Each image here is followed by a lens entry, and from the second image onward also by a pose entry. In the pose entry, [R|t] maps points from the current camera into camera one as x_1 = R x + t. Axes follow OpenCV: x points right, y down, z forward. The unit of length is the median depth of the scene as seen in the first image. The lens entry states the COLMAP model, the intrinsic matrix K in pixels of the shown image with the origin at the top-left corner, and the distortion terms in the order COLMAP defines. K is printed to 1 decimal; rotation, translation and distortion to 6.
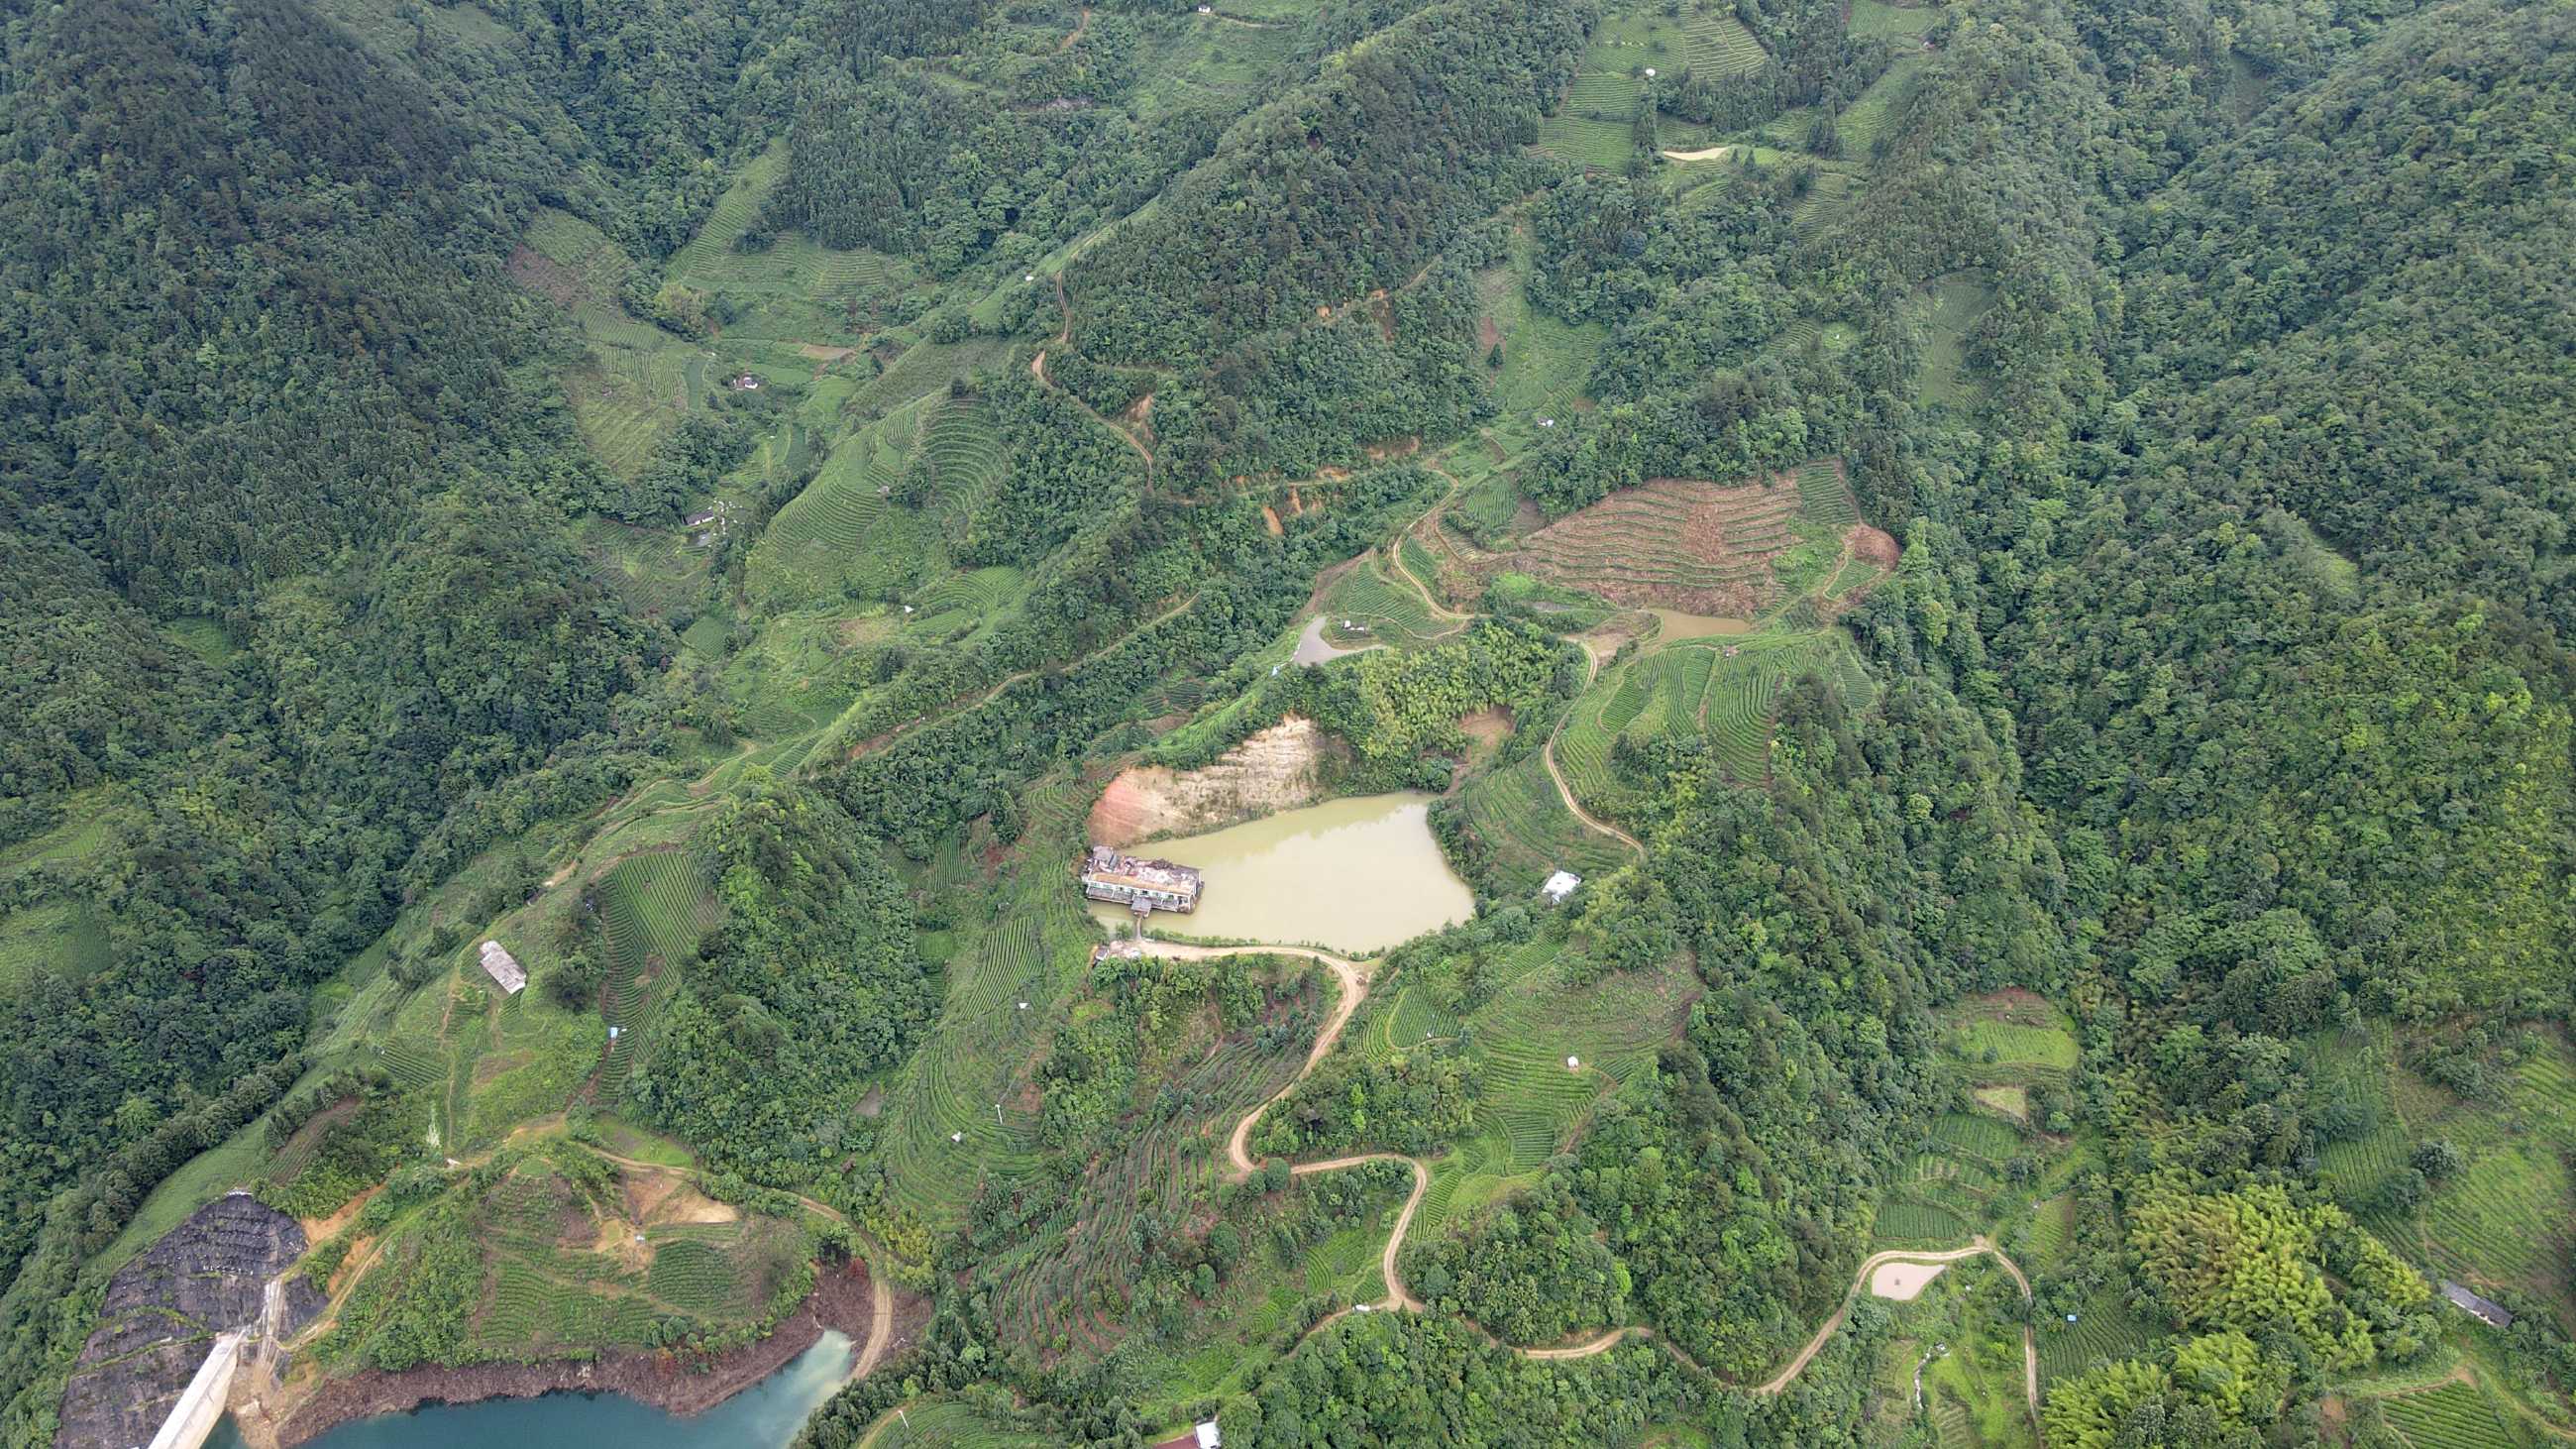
lens RADIAL K [[1891.9, 0, 1279.6], [0, 1891.9, 724.5], [0, 0, 1]] dist [0.002337, 0.027353]
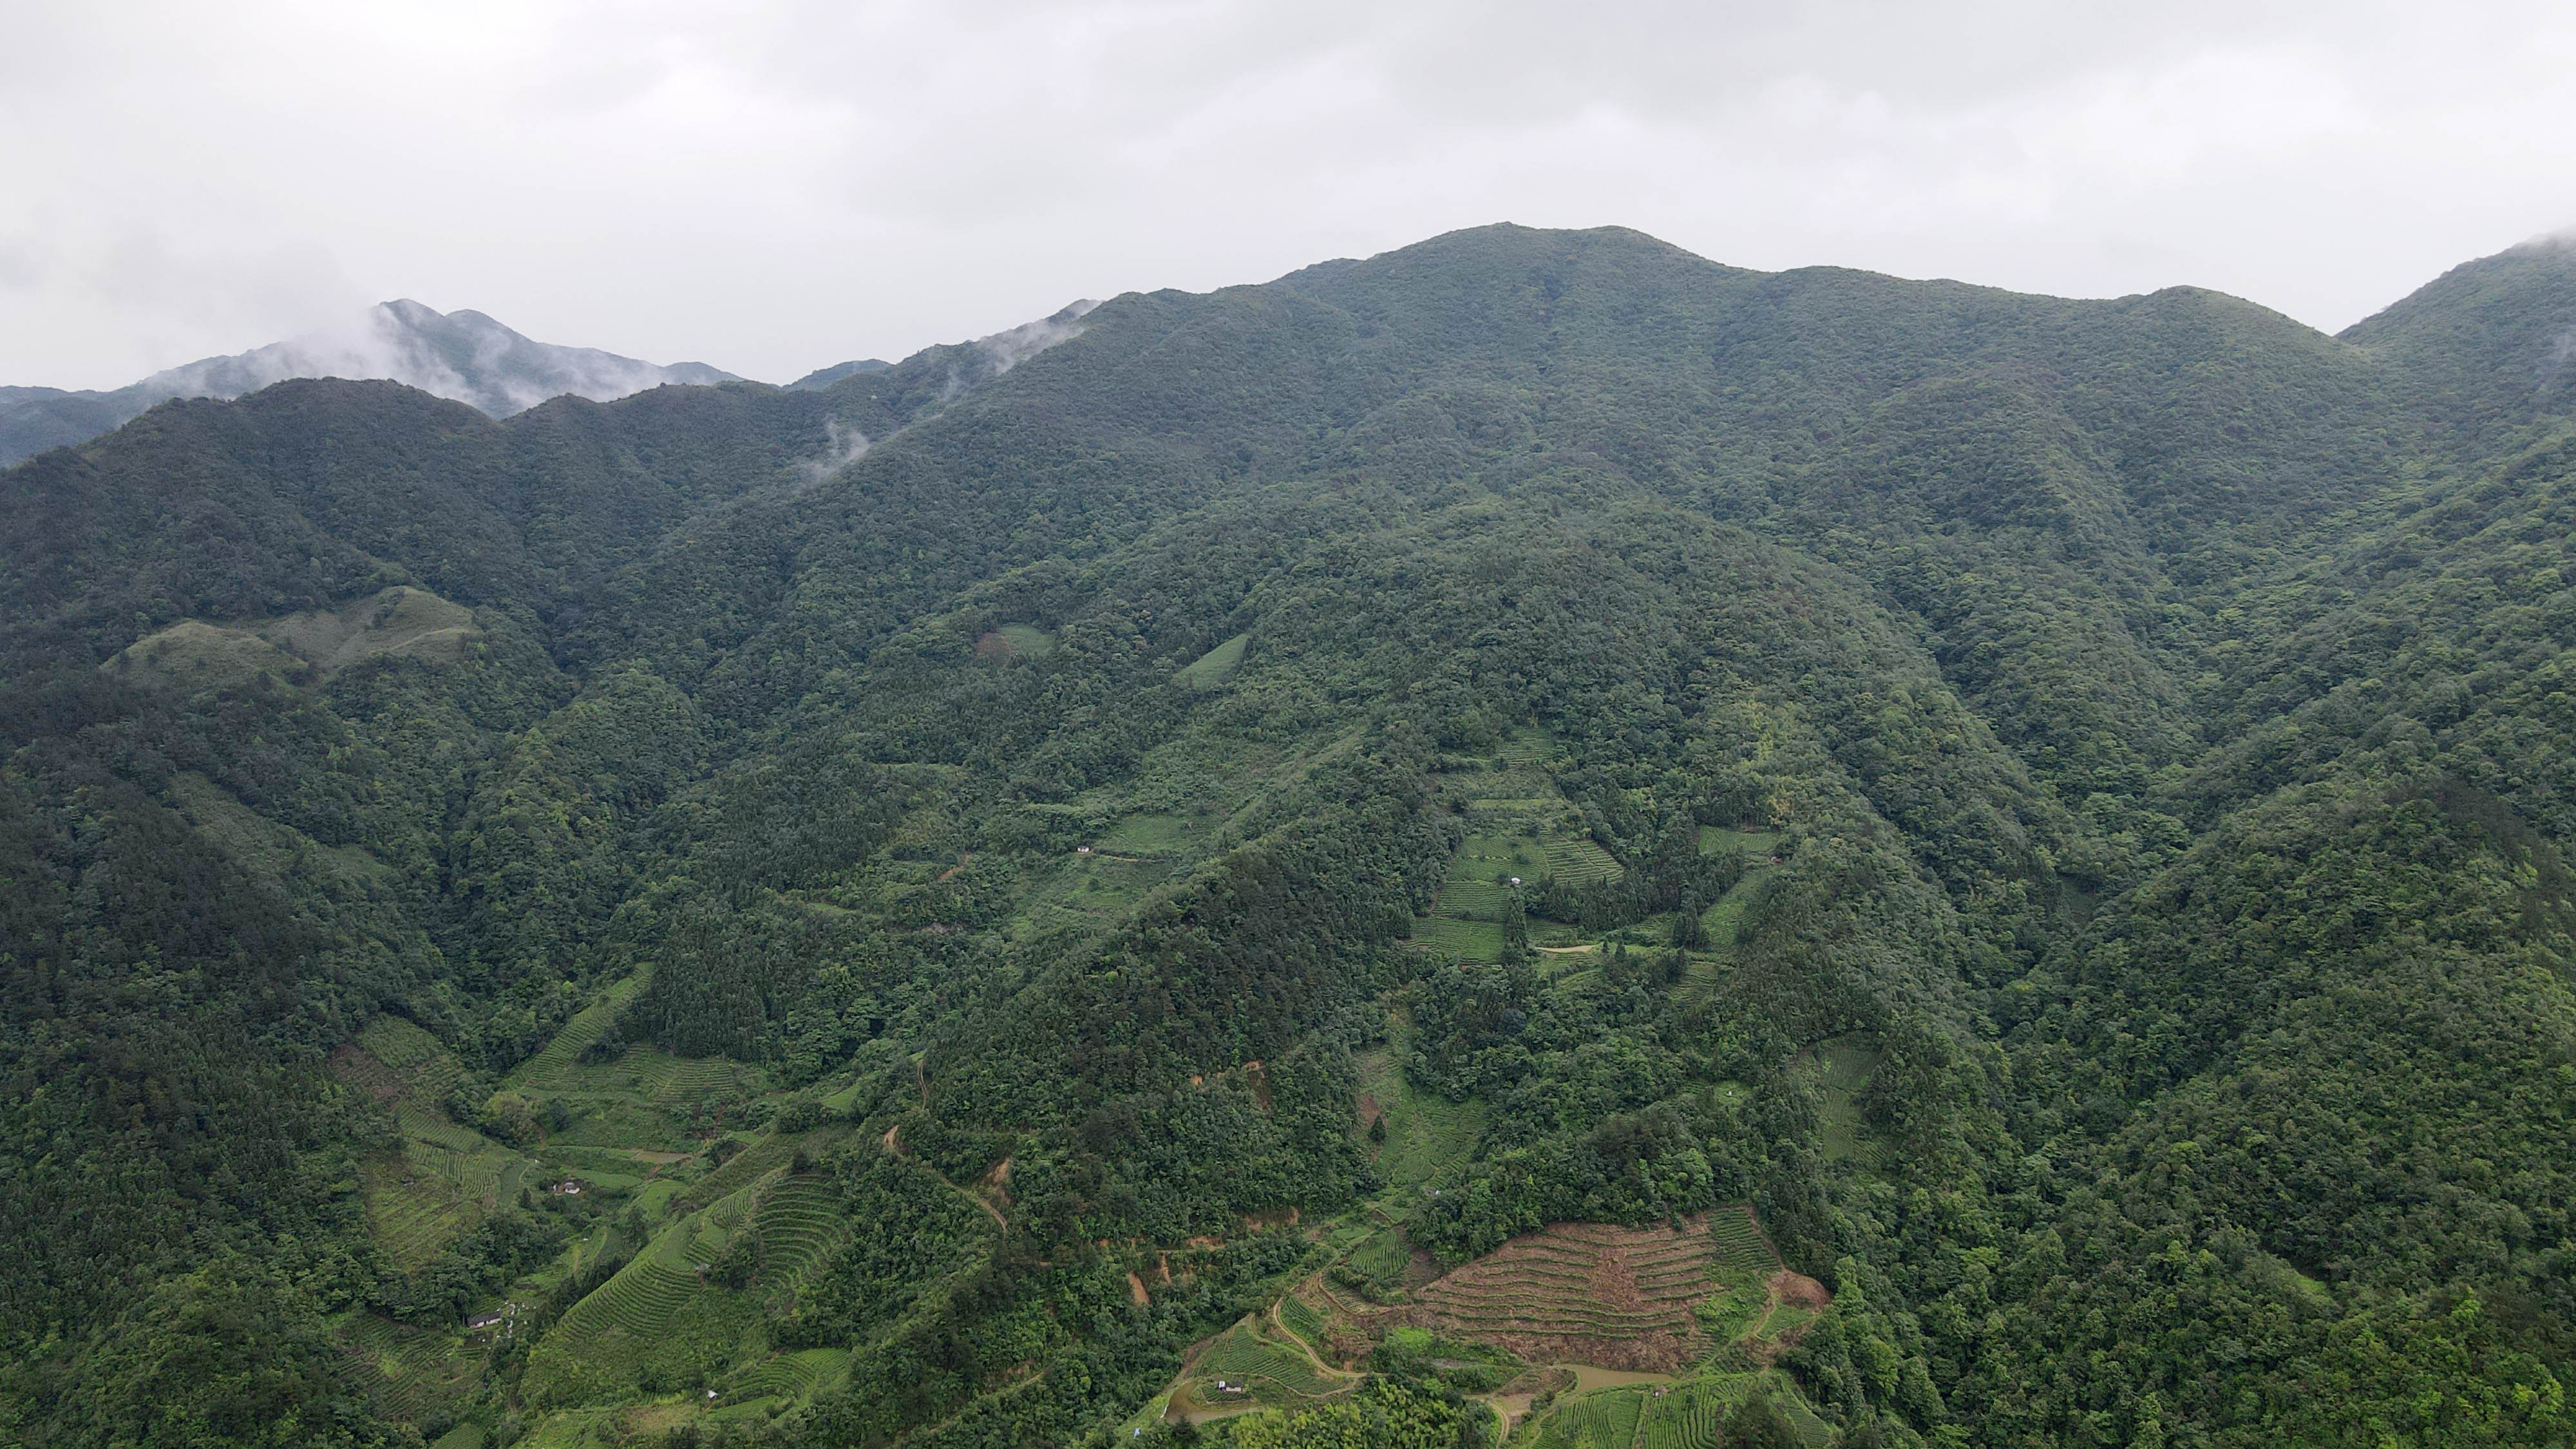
lens RADIAL K [[1891.5, 0, 1279.2], [0, 1891.5, 731.5], [0, 0, 1]] dist [0.002337, 0.027353]
pose [[0.997874, 0.019771, 0.062097, 0.002019], [0.014313, 0.863114, -0.504806, 0.118033], [-0.063578, 0.504621, 0.860997, 0.090090]]
